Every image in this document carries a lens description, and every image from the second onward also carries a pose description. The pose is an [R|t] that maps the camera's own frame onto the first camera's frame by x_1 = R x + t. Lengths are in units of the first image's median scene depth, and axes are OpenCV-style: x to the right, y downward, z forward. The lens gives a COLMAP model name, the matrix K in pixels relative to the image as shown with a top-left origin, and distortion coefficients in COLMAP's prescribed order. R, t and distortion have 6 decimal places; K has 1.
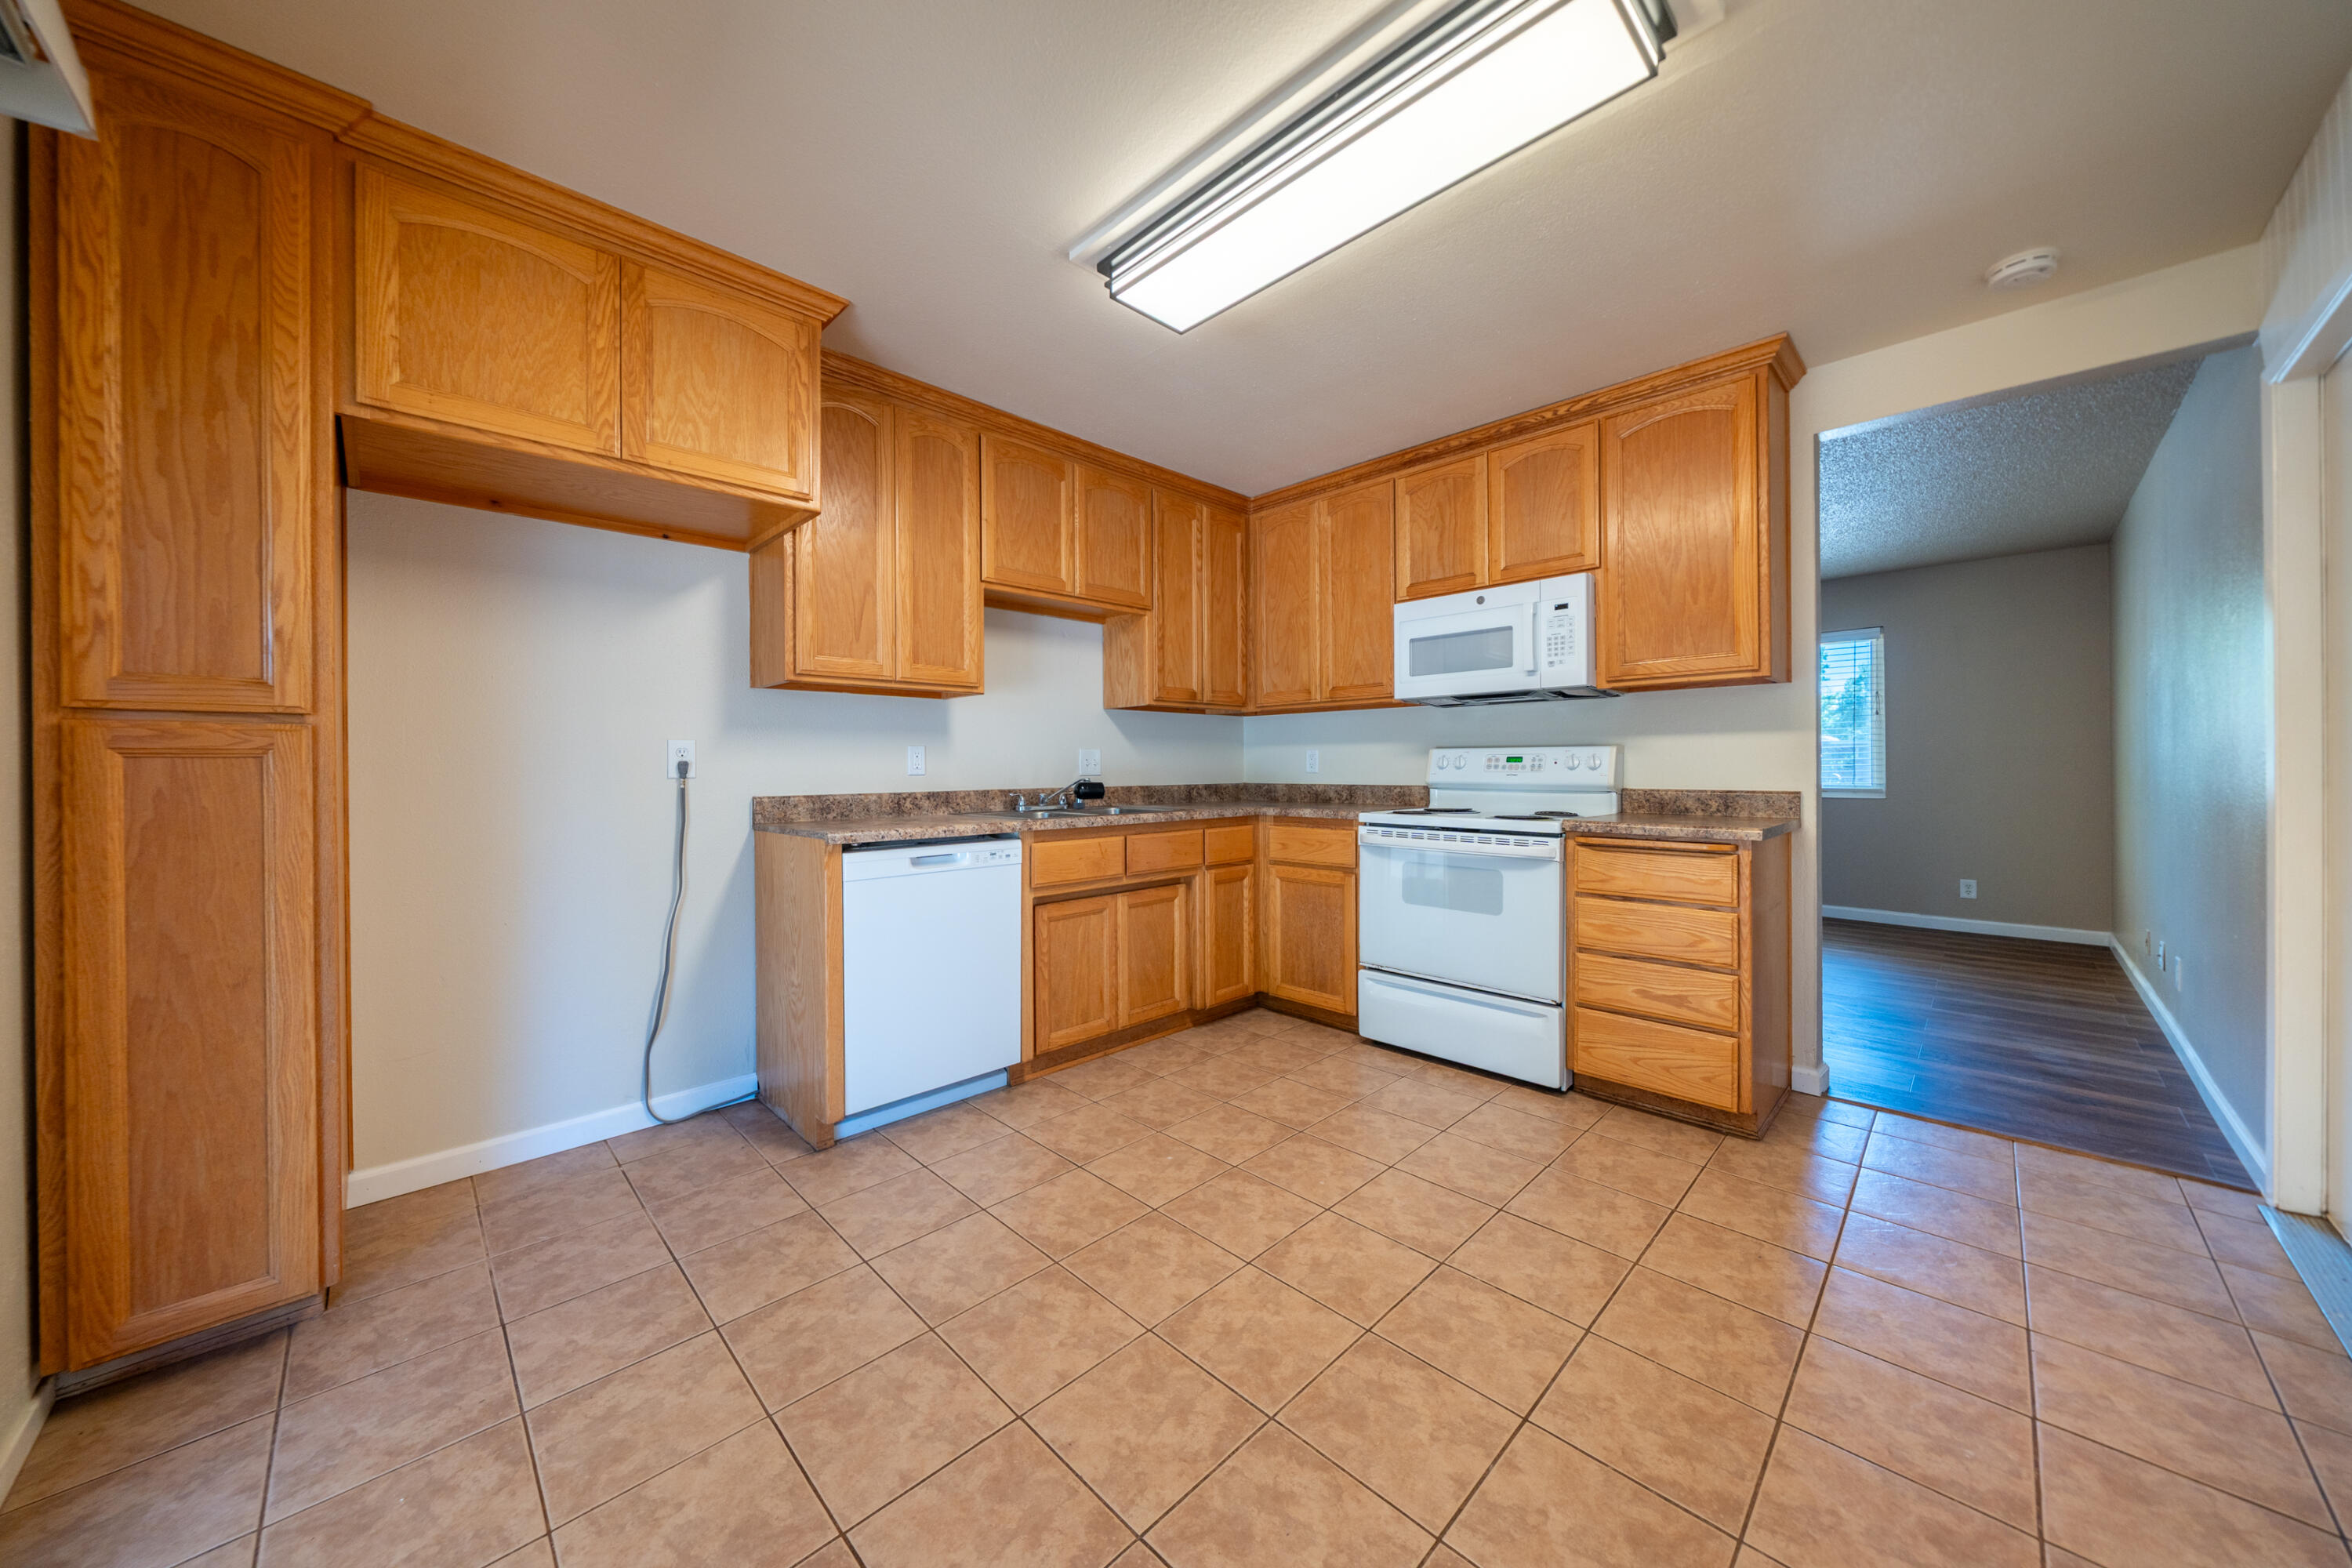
lens RADIAL K [[814.5, 0, 1166.8], [0, 814.5, 770.3], [0, 0, 1]] dist [-0.001049, -0.000090]
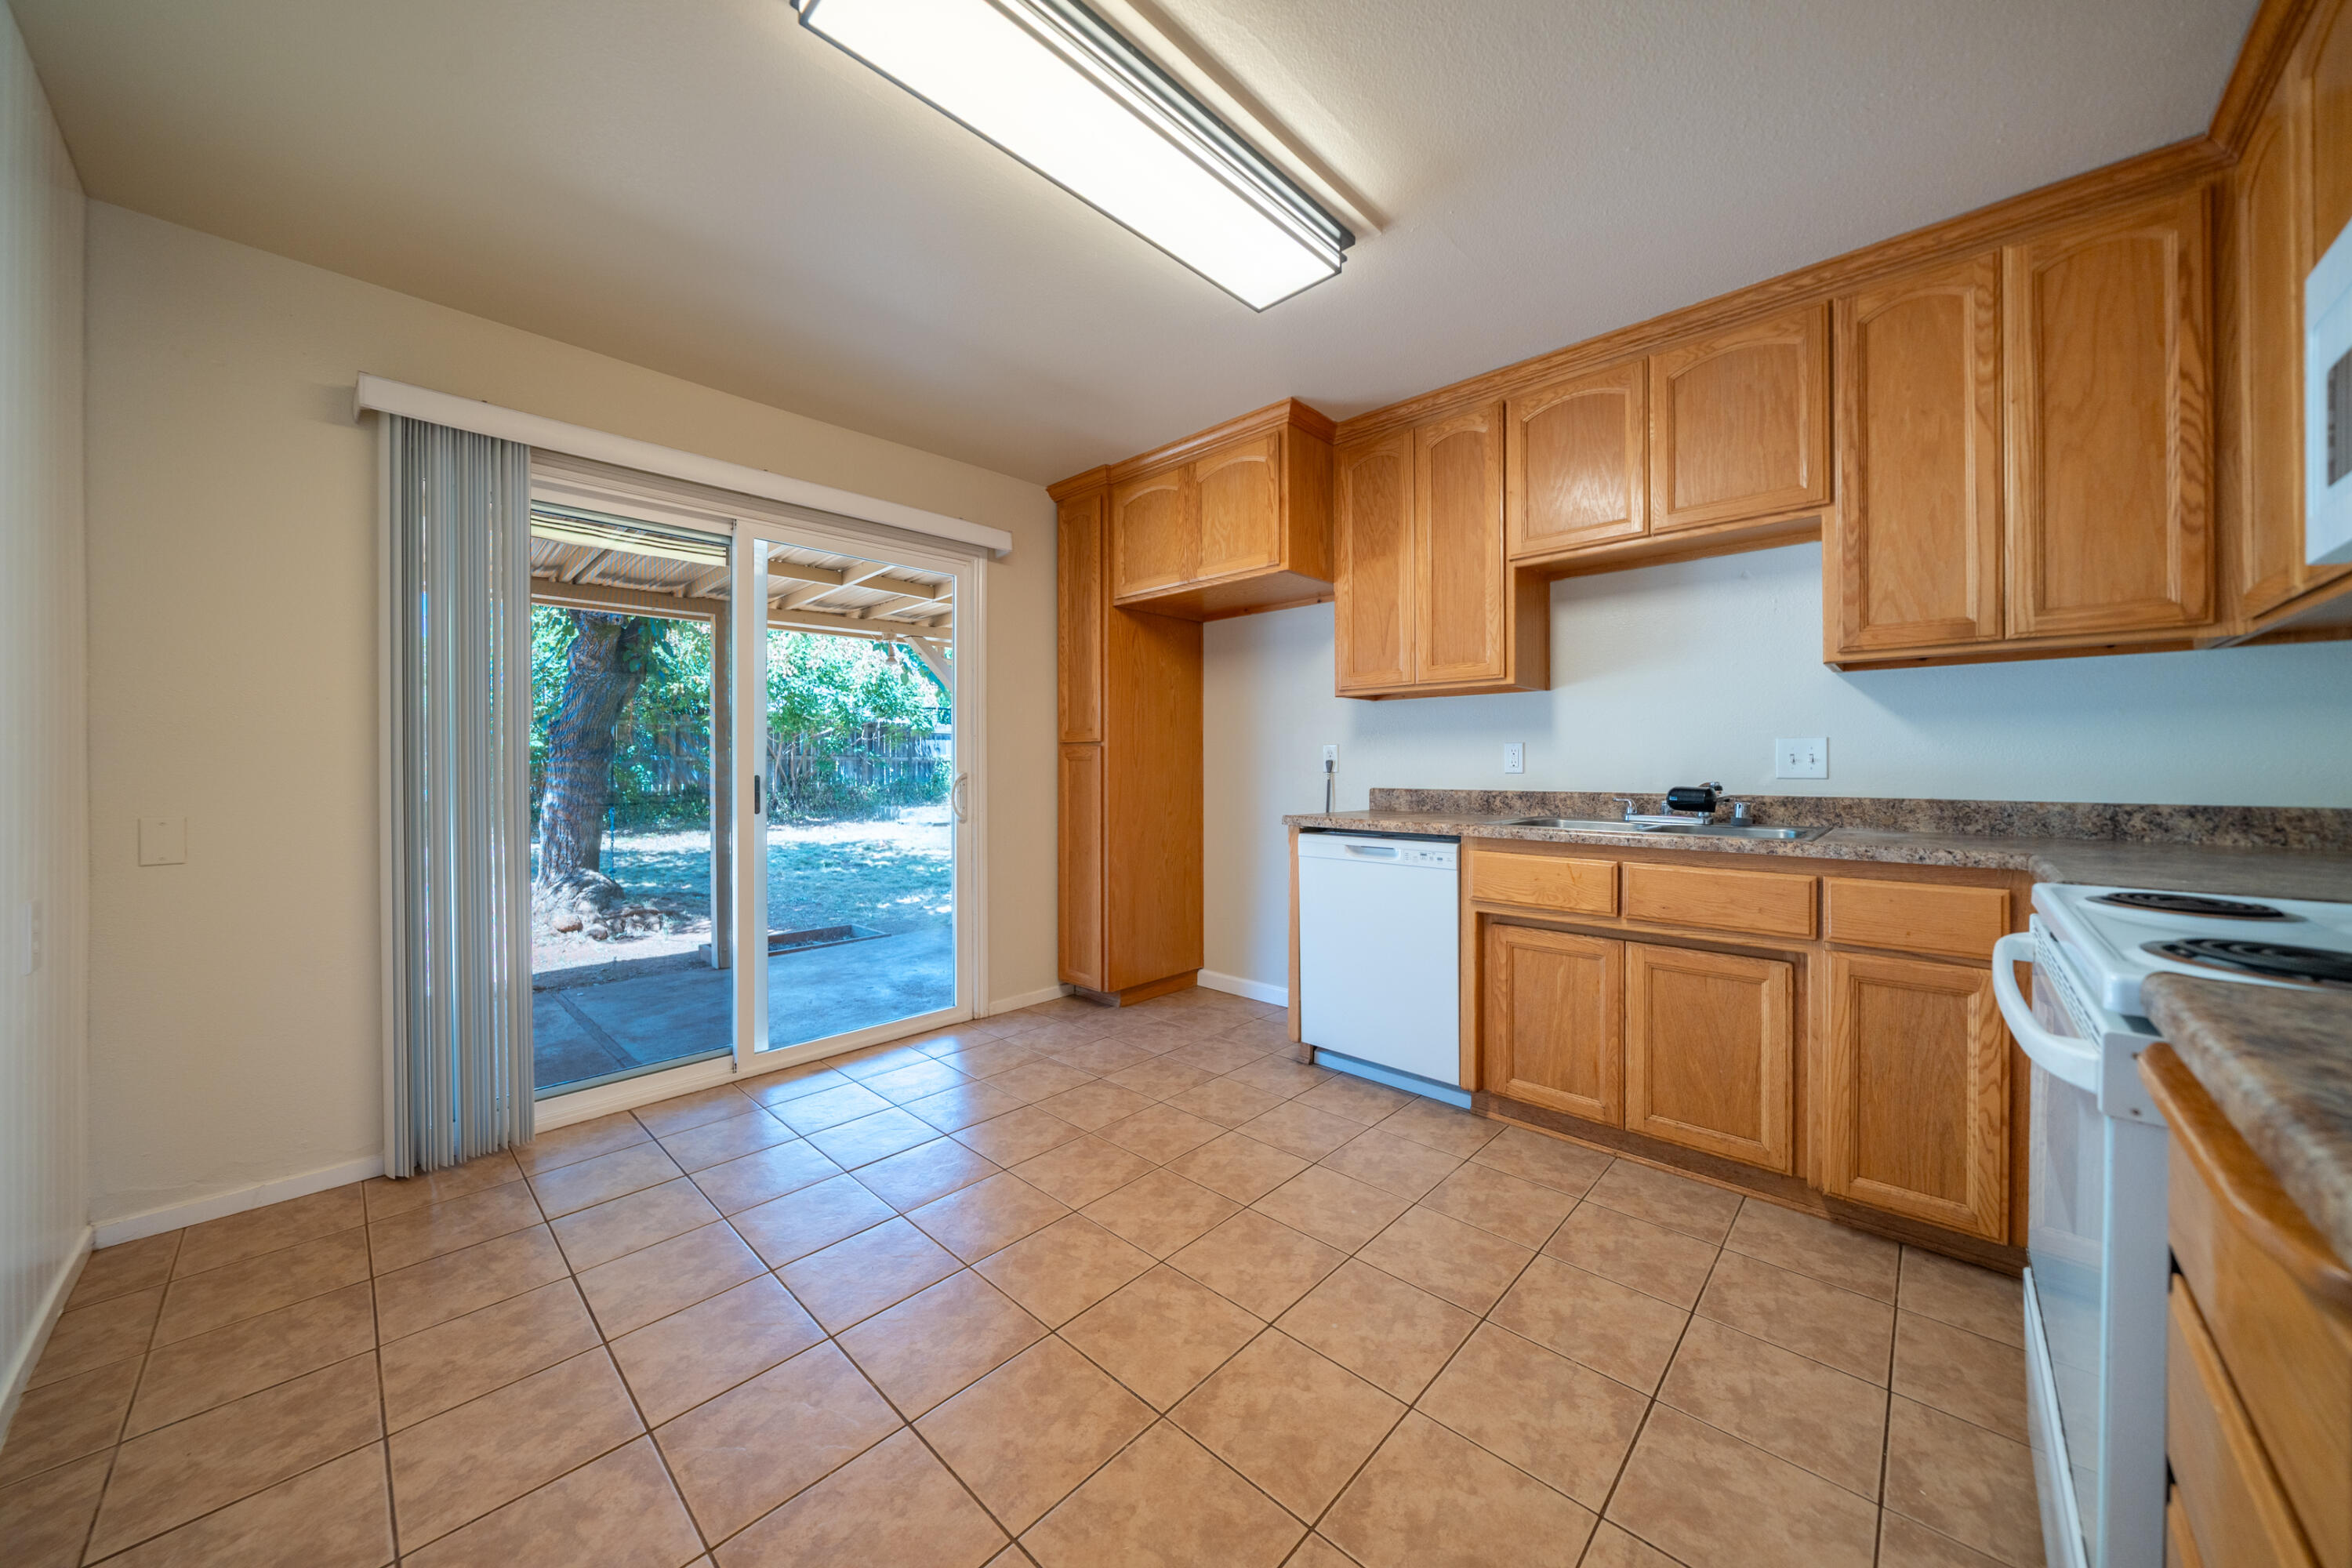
lens RADIAL K [[812.6, 0, 1181.5], [0, 812.6, 768.0], [0, 0, 1]] dist [-0.000670, -0.000123]
pose [[0.040140, 0.009229, -0.999151, 0.664790], [-0.003749, 0.999952, 0.009086, -0.007810], [0.999187, 0.003381, 0.040173, 0.595510]]
